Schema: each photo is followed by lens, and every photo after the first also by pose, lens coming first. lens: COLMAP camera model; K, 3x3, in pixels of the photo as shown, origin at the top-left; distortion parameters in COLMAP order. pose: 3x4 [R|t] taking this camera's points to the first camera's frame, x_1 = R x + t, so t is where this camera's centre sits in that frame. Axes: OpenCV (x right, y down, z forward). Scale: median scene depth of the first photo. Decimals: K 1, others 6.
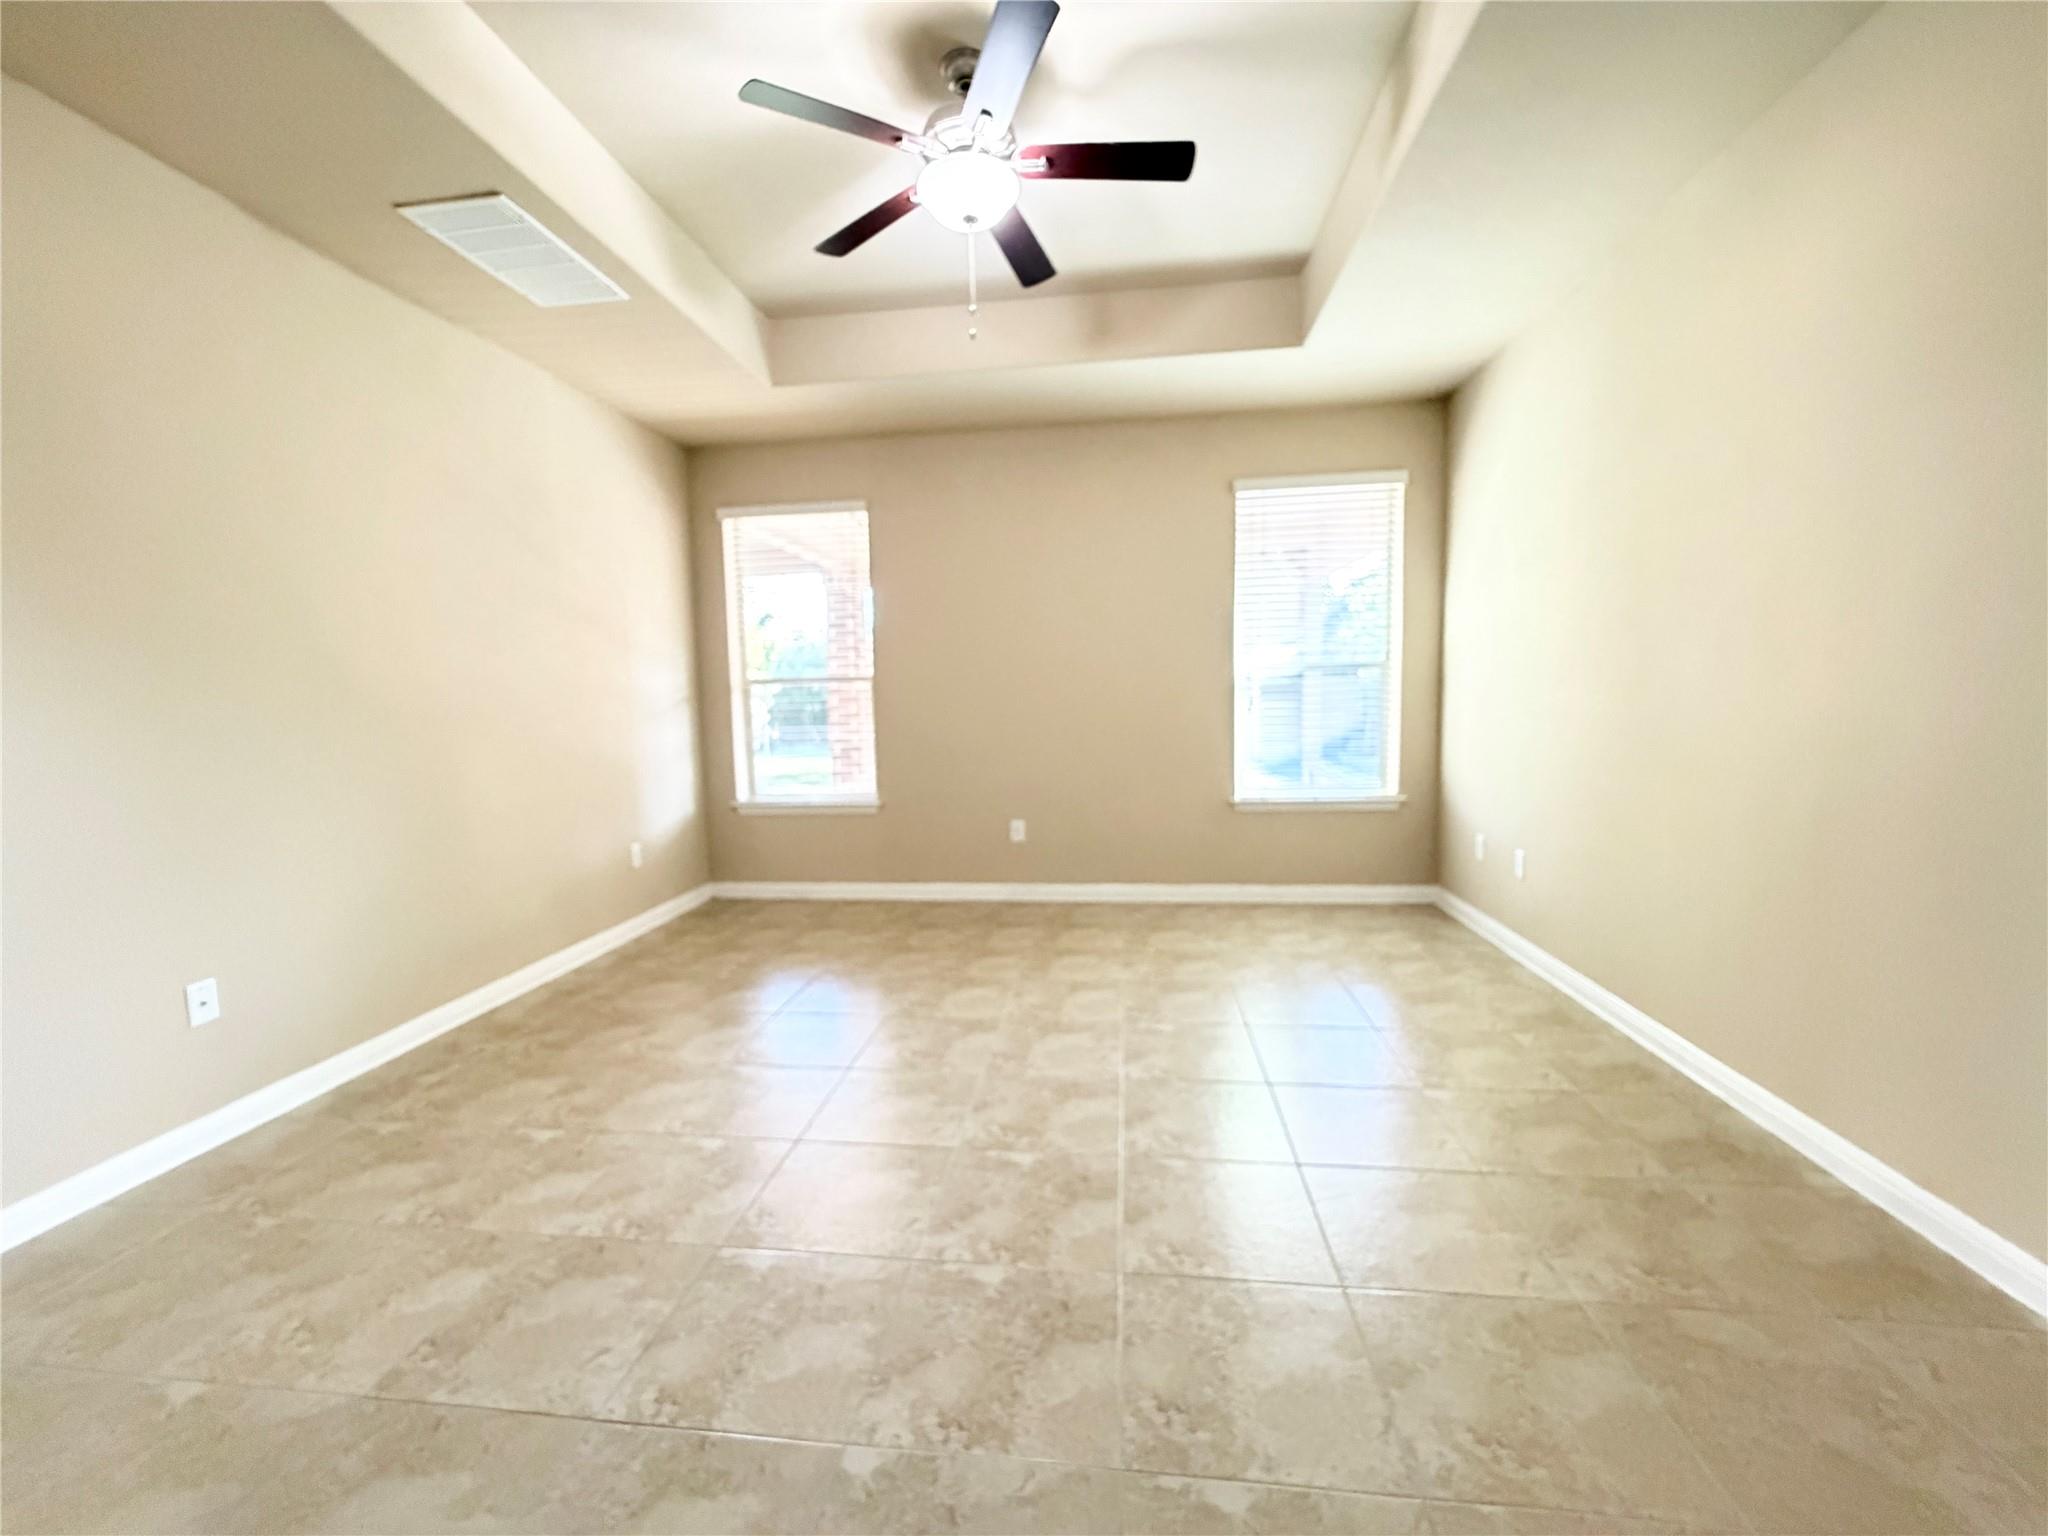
lens RADIAL K [[817.8, 0, 1024.0], [0, 817.8, 768.0], [0, 0, 1]] dist [-0.001084, -0.000082]
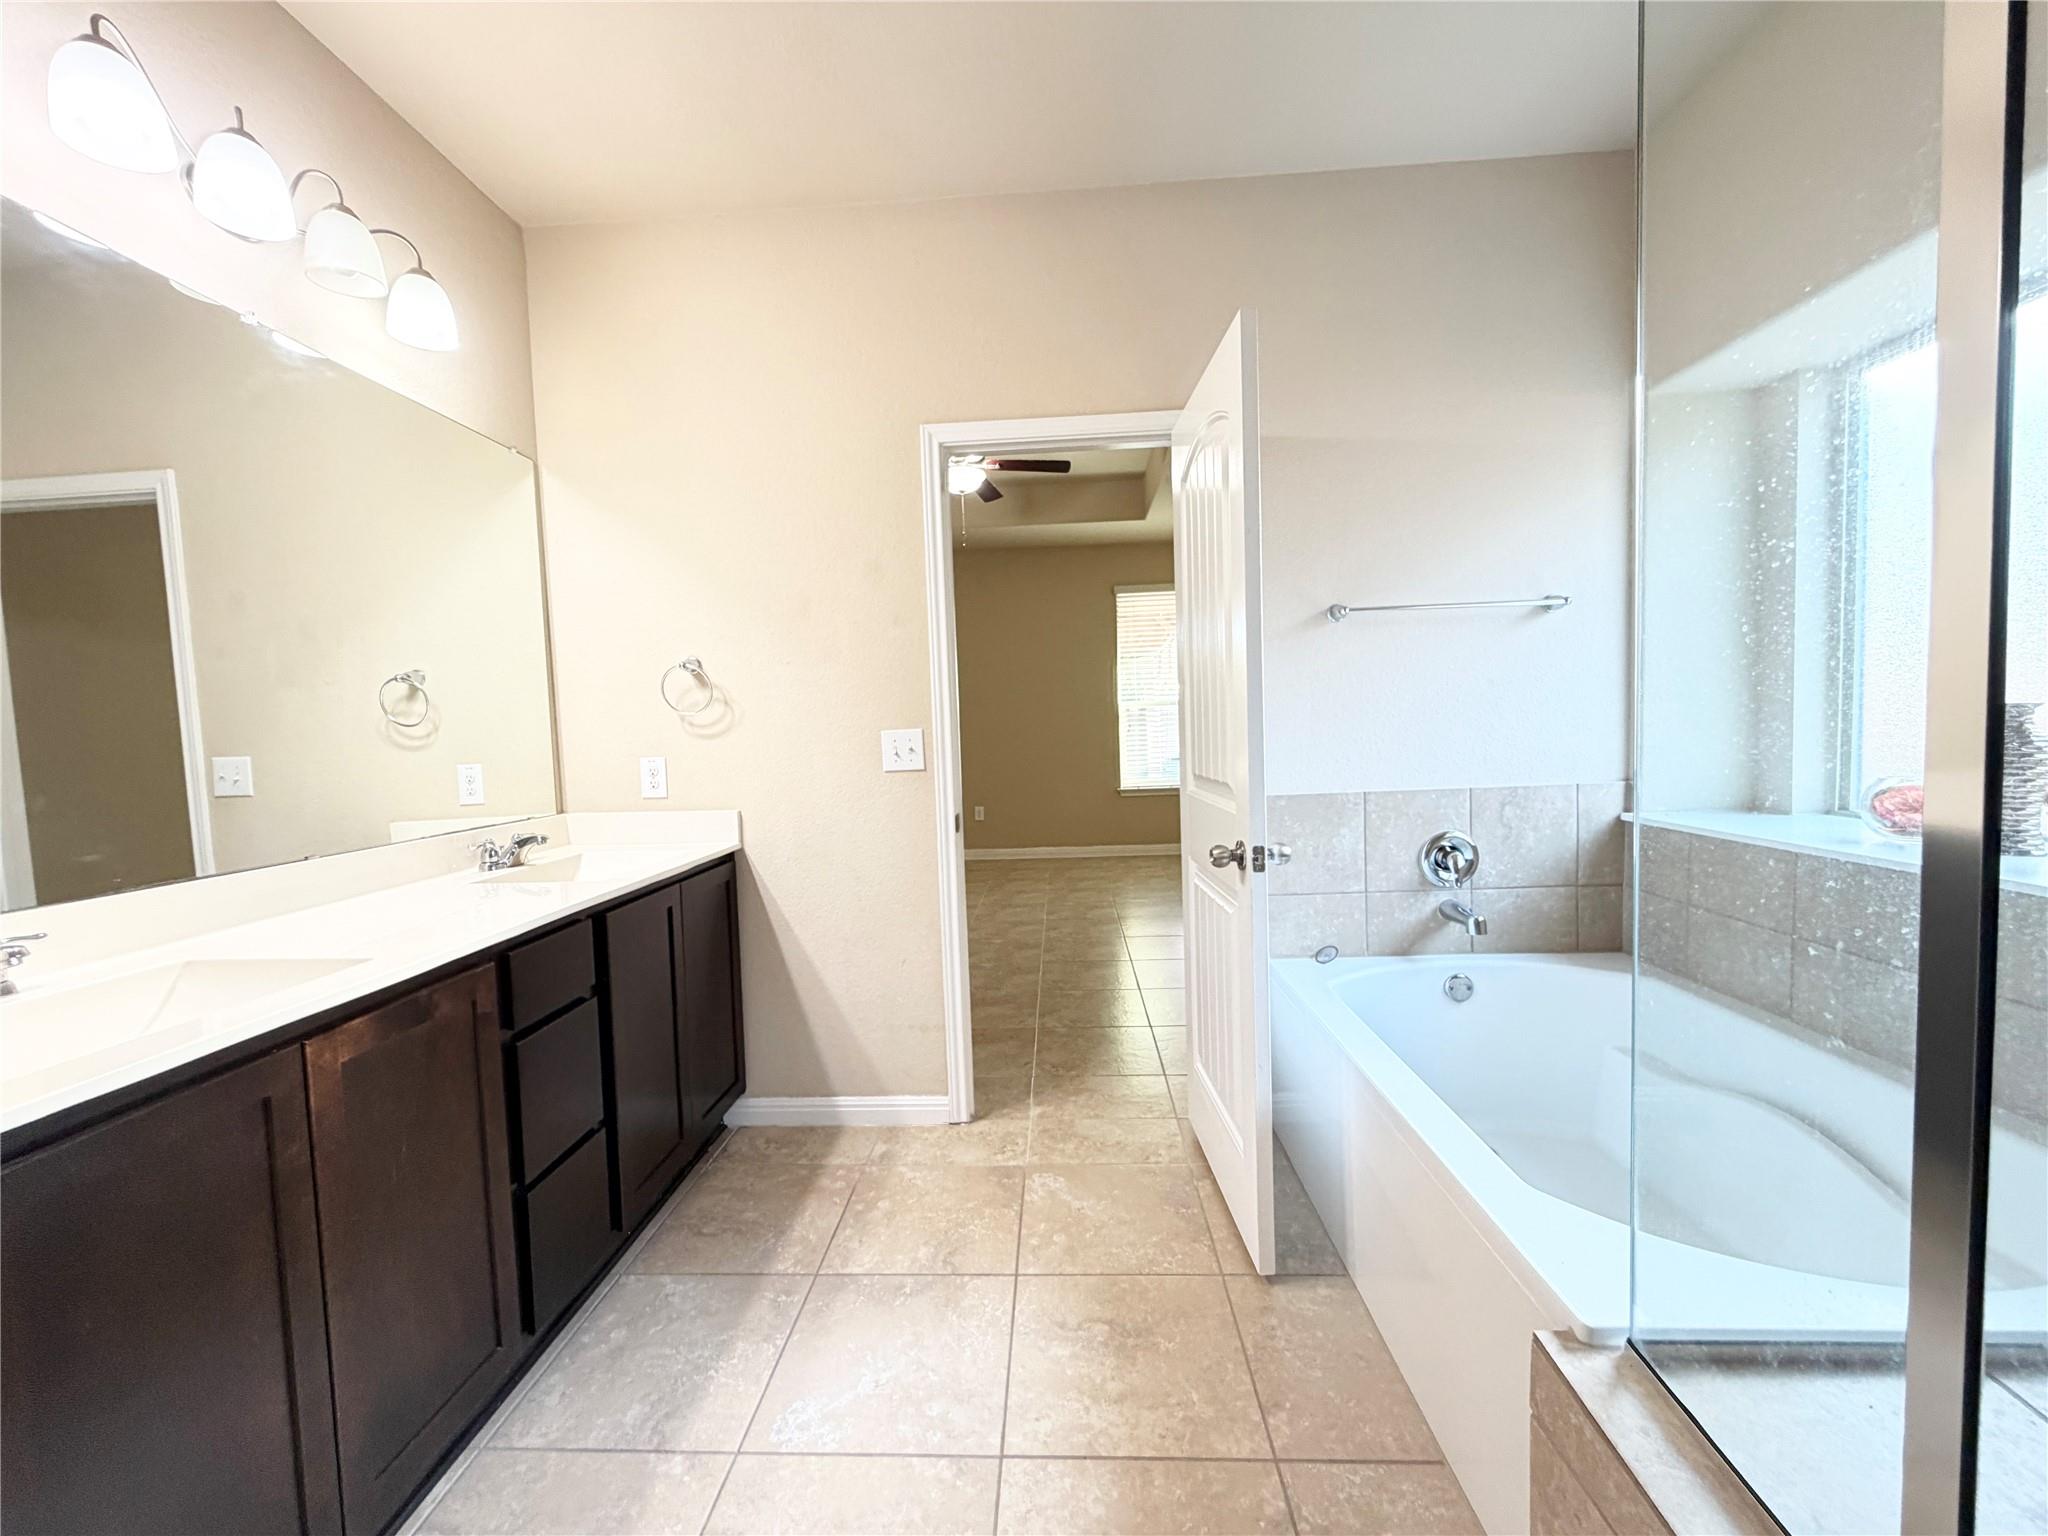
lens RADIAL K [[817.8, 0, 1024.0], [0, 817.8, 768.0], [0, 0, 1]] dist [-0.001084, -0.000082]
pose [[0.997063, -0.018841, 0.074229, -0.062865], [0.021058, 0.999352, -0.029191, 0.068507], [-0.073631, 0.030668, 0.996814, -0.879459]]
